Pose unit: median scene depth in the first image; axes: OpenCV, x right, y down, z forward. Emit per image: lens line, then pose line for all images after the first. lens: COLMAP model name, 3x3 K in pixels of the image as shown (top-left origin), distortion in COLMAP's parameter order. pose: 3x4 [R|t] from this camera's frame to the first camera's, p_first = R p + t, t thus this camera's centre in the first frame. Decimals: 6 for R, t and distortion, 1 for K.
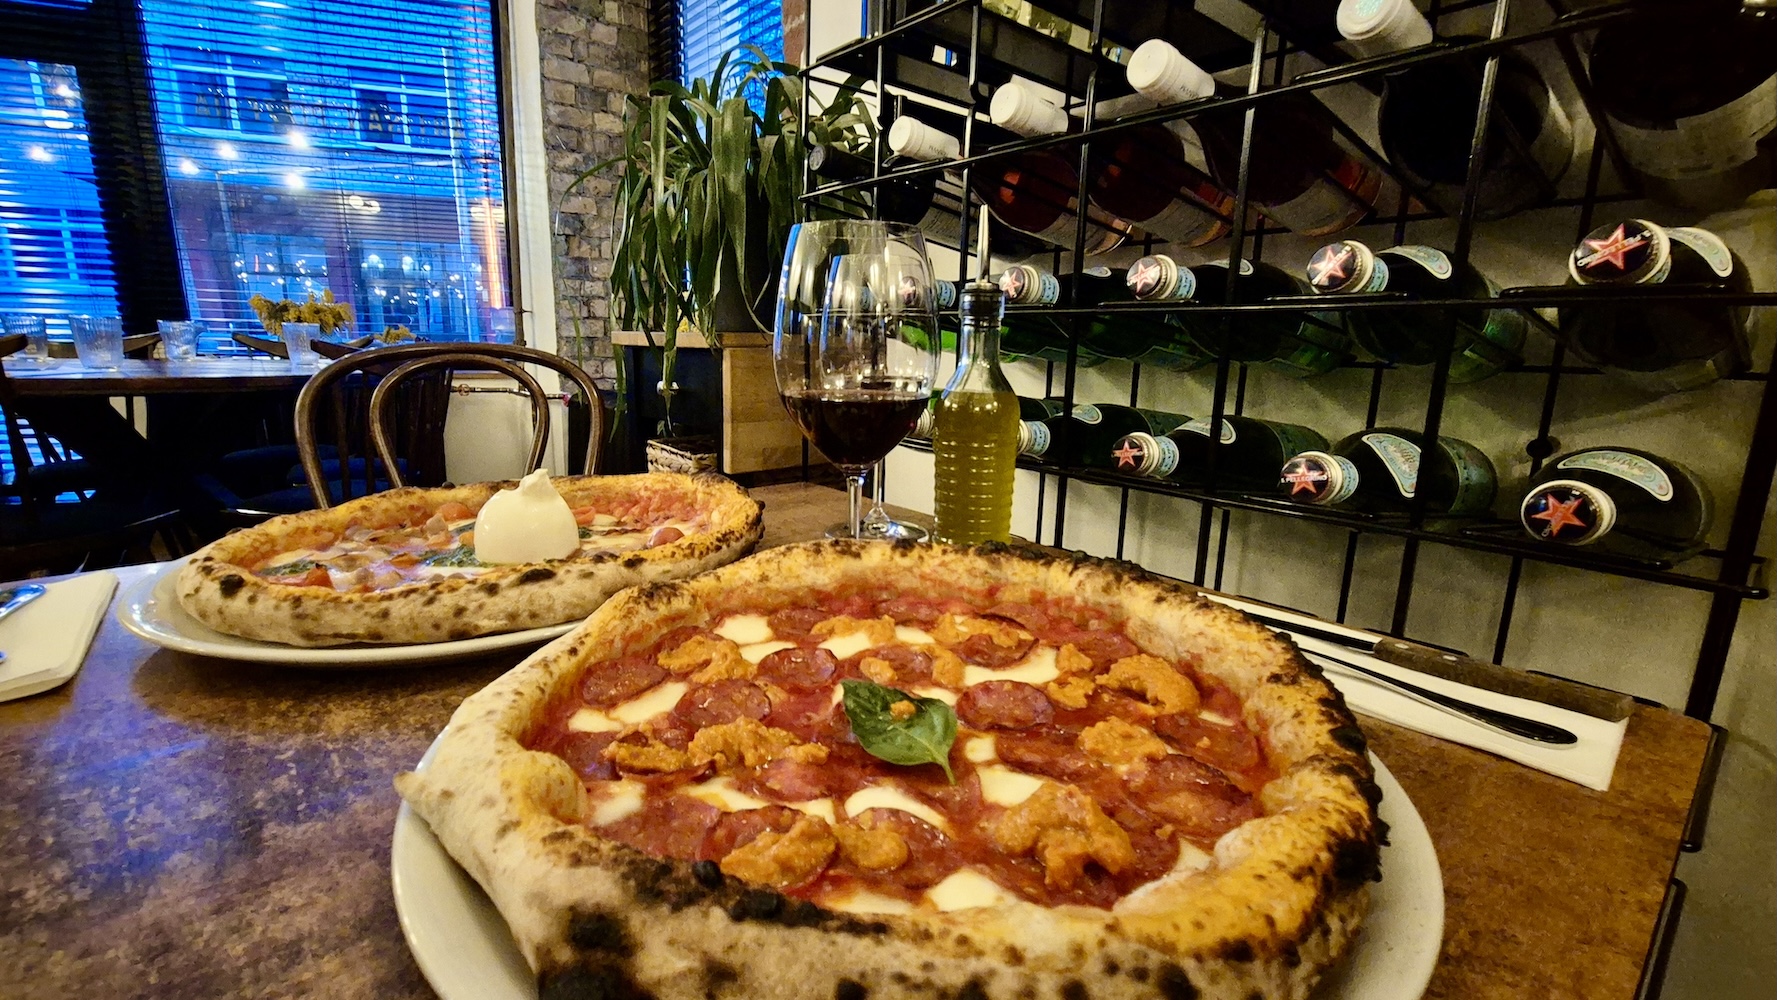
lens RADIAL K [[748.2, 0, 898.3], [0, 748.2, 504.6], [0, 0, 1]] dist [-0.003553, -0.000038]
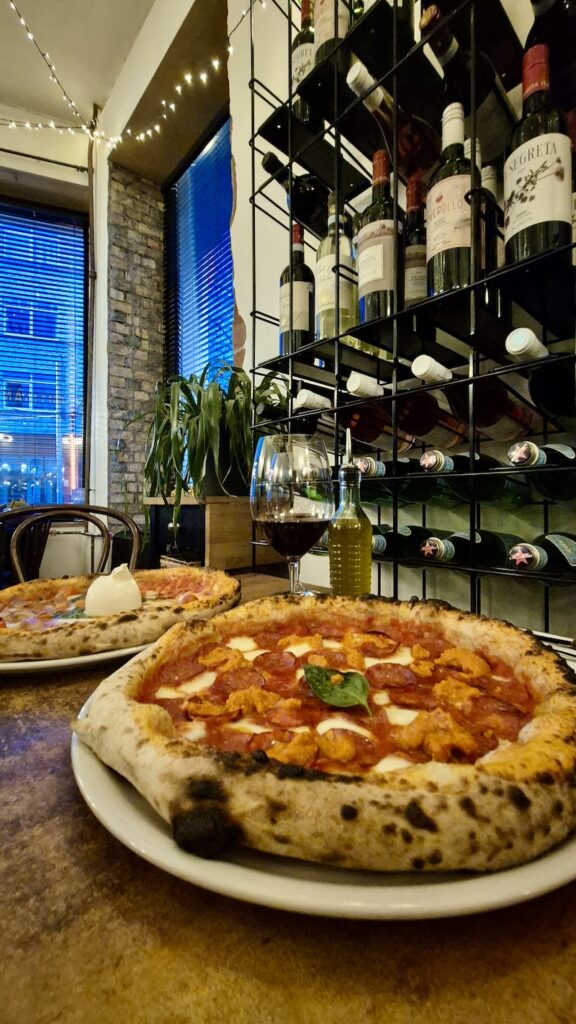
lens RADIAL K [[431.2, 0, 288.0], [0, 431.2, 512.0], [0, 0, 1]] dist [-0.003553, -0.000038]
pose [[0.998405, -0.024368, 0.050925, -0.136006], [0.034640, 0.976707, -0.211765, 0.076984], [-0.044578, 0.213191, 0.975993, -0.108445]]
